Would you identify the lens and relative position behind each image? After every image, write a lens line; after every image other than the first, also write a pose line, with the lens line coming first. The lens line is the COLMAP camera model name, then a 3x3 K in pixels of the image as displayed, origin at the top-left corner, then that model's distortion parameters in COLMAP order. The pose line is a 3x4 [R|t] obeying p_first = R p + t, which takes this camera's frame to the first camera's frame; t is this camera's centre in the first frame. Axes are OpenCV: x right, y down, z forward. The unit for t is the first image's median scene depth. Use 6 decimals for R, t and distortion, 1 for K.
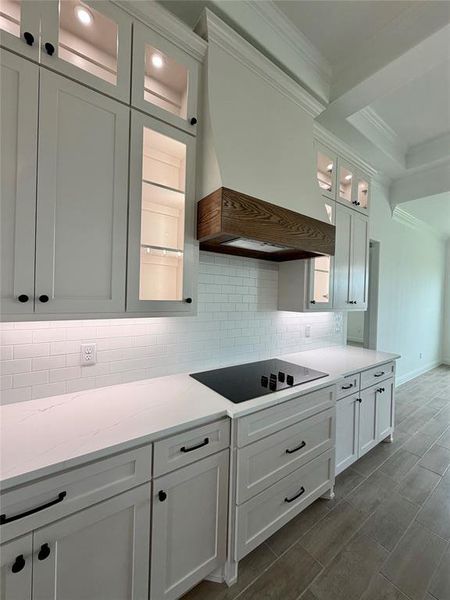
lens RADIAL K [[240.3, 0, 225.6], [0, 240.3, 297.9], [0, 0, 1]] dist [-0.001224, 0.000234]
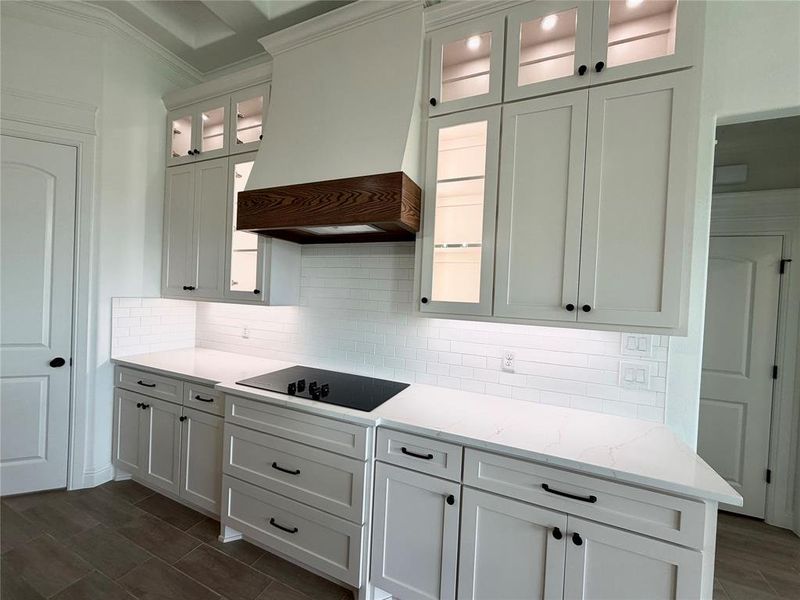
lens RADIAL K [[320.4, 0, 398.3], [0, 320.4, 299.6], [0, 0, 1]] dist [-0.001224, 0.000234]
pose [[0.501726, 0.011558, -0.864949, 1.434060], [-0.035171, 0.999356, -0.007047, 0.033925], [0.864311, 0.033957, 0.501810, 0.759106]]
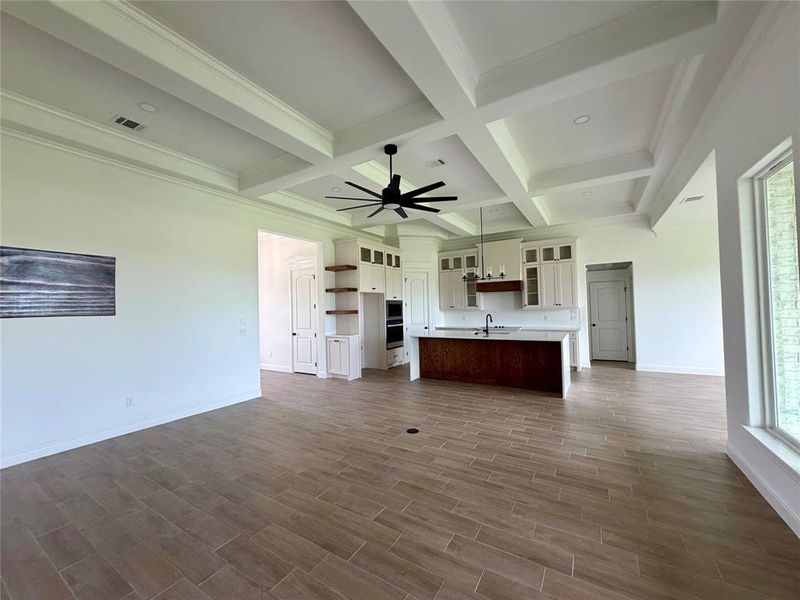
lens RADIAL K [[320.4, 0, 398.3], [0, 320.4, 299.6], [0, 0, 1]] dist [-0.001224, 0.000234]
pose [[0.383271, -0.054438, -0.922030, 4.553346], [0.029046, 0.998478, -0.046877, 0.116634], [0.923179, -0.008815, 0.384269, -2.566483]]
